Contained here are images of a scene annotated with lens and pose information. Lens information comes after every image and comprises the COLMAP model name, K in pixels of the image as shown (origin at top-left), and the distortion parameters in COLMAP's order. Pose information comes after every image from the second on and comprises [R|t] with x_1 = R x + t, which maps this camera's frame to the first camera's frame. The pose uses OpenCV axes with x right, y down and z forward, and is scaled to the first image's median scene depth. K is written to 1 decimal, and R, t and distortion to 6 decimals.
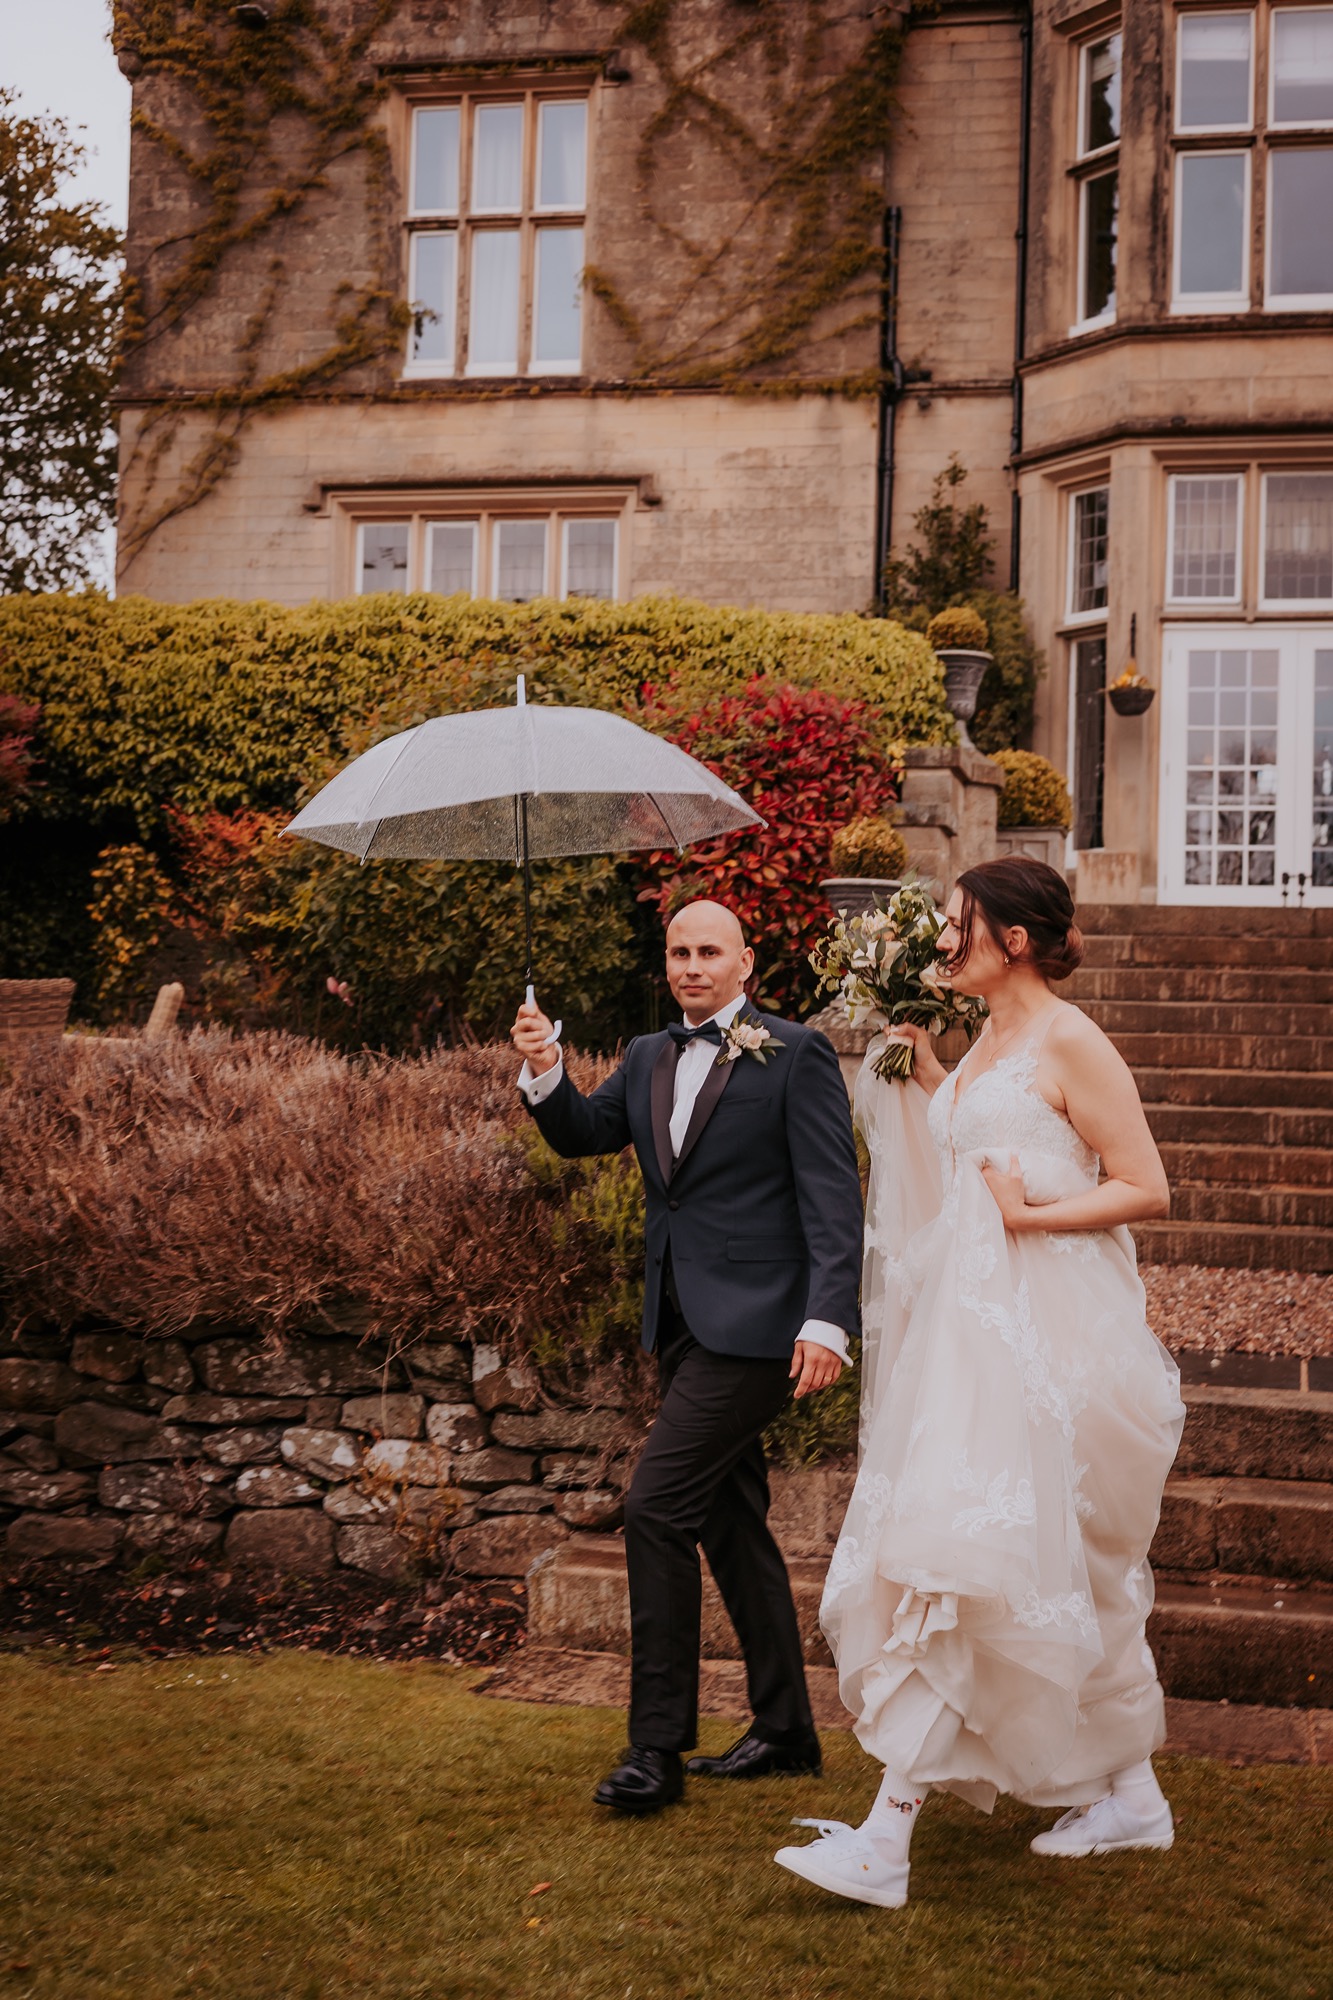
lens RADIAL K [[2901.0, 0, 667.0], [0, 2901.0, 967.2], [0, 0, 1]] dist [0.029794, 0.001675]
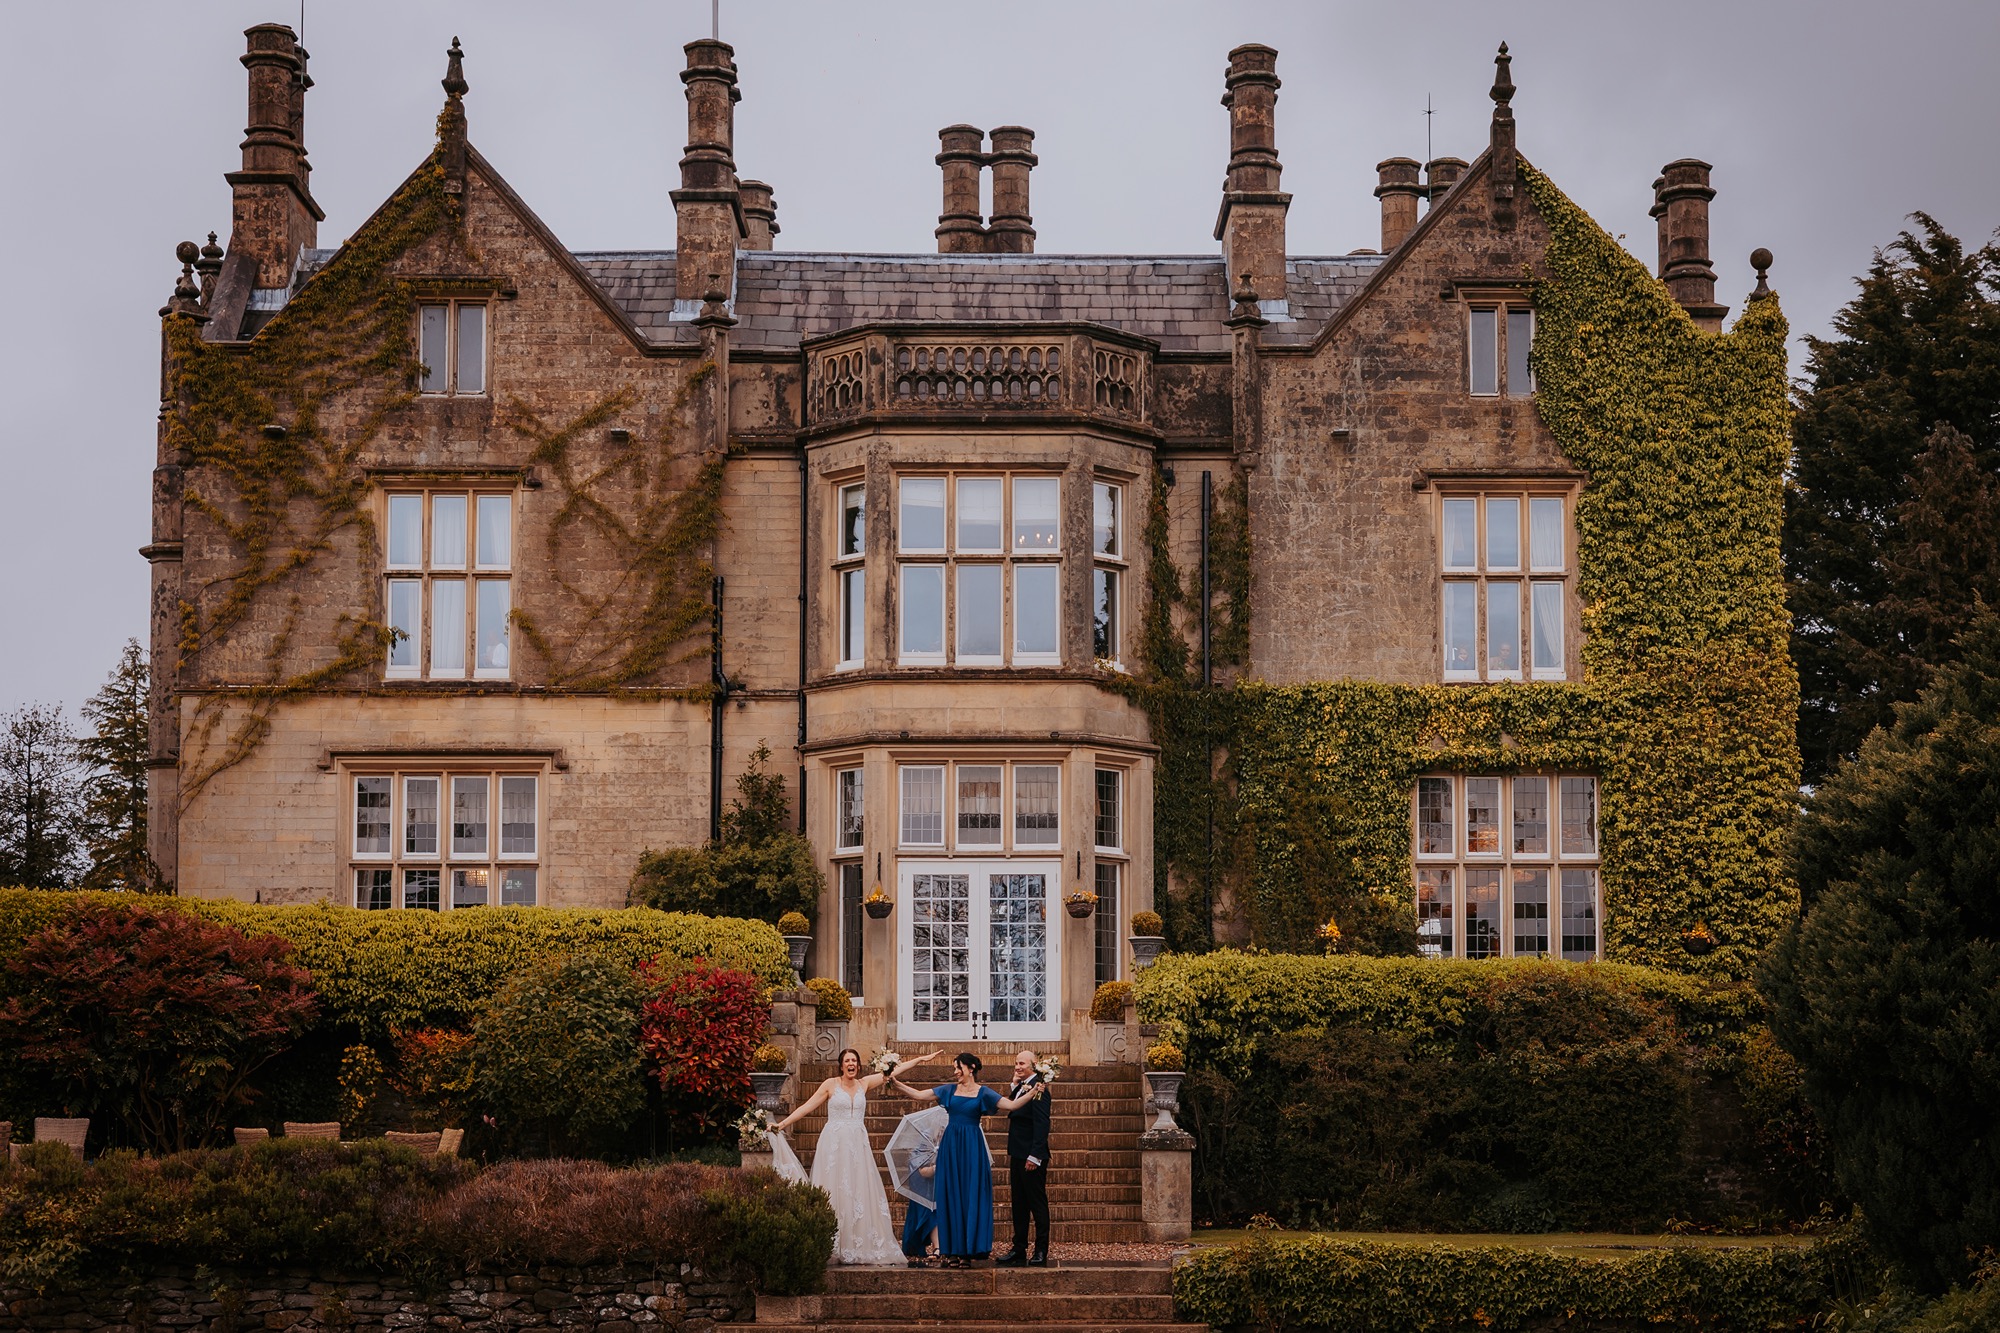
lens RADIAL K [[2932.5, 0, 1067.7], [0, 2932.5, 939.0], [0, 0, 1]] dist [0.017953, 0.014854]
pose [[0.974379, -0.013588, 0.224500, -0.096808], [0.018264, 0.999657, -0.018764, -0.039286], [-0.224168, 0.022383, 0.974293, -0.568776]]
